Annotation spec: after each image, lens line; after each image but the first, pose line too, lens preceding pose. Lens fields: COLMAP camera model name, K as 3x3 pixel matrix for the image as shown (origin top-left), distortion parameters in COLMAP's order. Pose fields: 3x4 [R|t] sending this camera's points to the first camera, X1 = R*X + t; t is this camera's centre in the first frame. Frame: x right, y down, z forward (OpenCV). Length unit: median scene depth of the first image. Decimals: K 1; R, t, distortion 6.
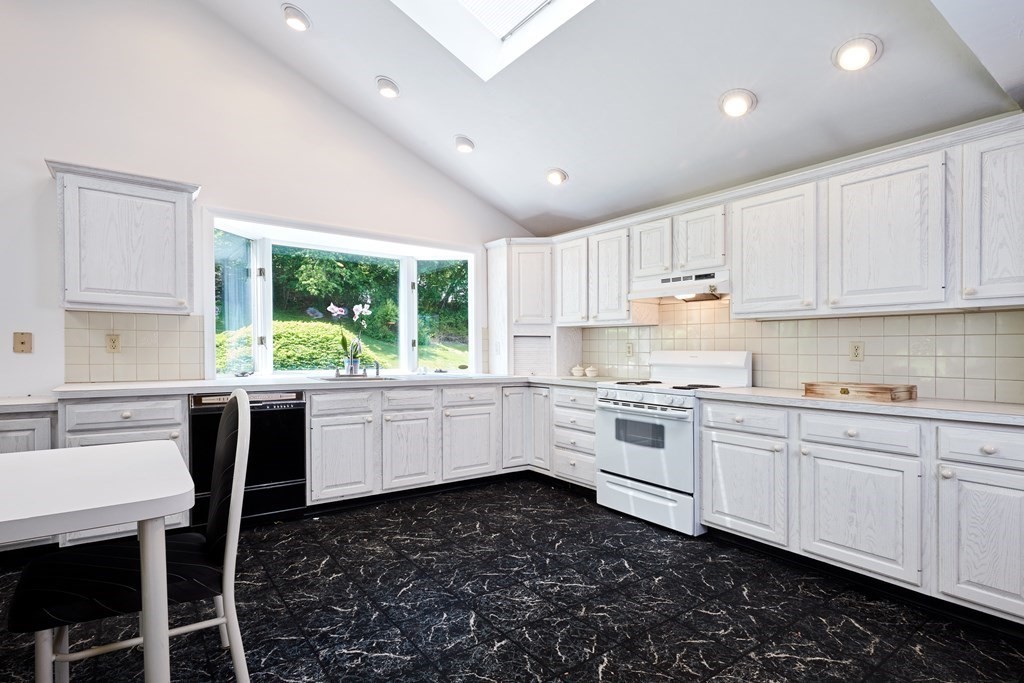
lens RADIAL K [[485.1, 0, 435.3], [0, 485.1, 345.3], [0, 0, 1]] dist [-0.002434, -0.001109]
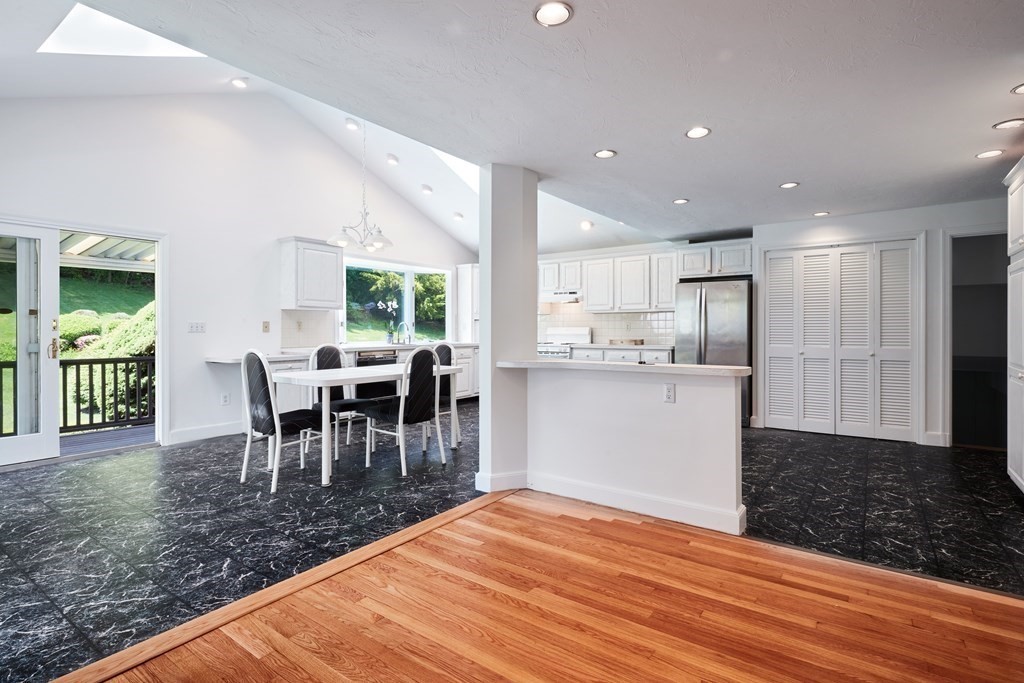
lens RADIAL K [[485.1, 0, 507.9], [0, 485.1, 335.7], [0, 0, 1]] dist [-0.002434, -0.001109]
pose [[0.917120, -0.018414, 0.398185, -0.721590], [0.007582, 0.999558, 0.028763, -0.017992], [-0.398539, -0.023360, 0.916854, -1.097230]]
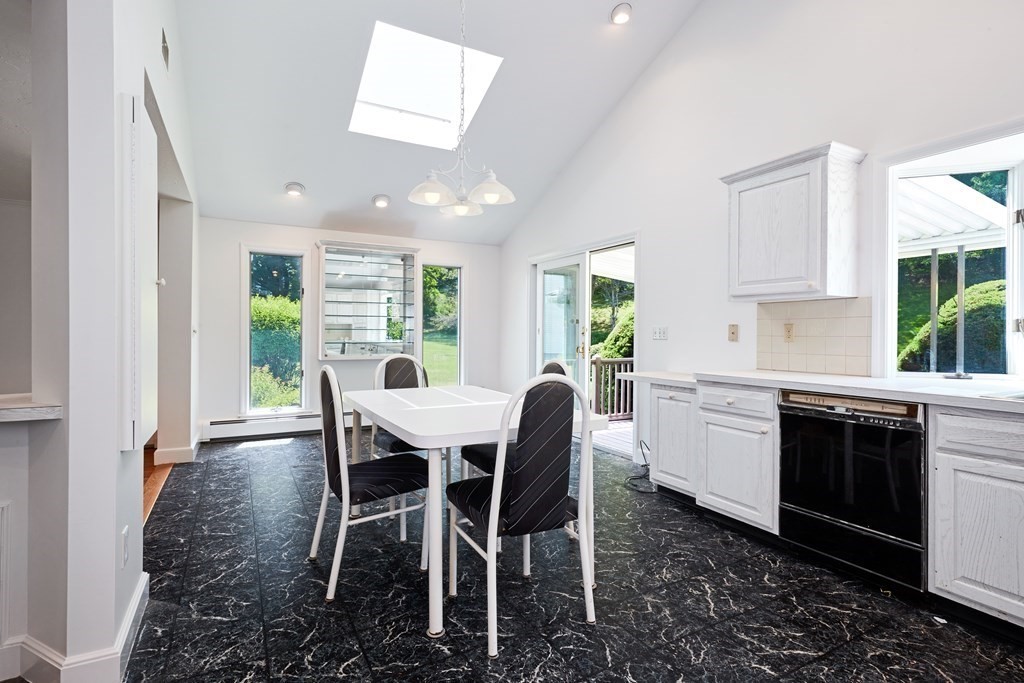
lens RADIAL K [[485.1, 0, 527.7], [0, 485.1, 333.3], [0, 0, 1]] dist [-0.002434, -0.001109]
pose [[0.021790, -0.009842, -0.999714, 0.344158], [0.002402, 0.999949, -0.009792, 0.006083], [0.999760, -0.002188, 0.021813, 0.472808]]
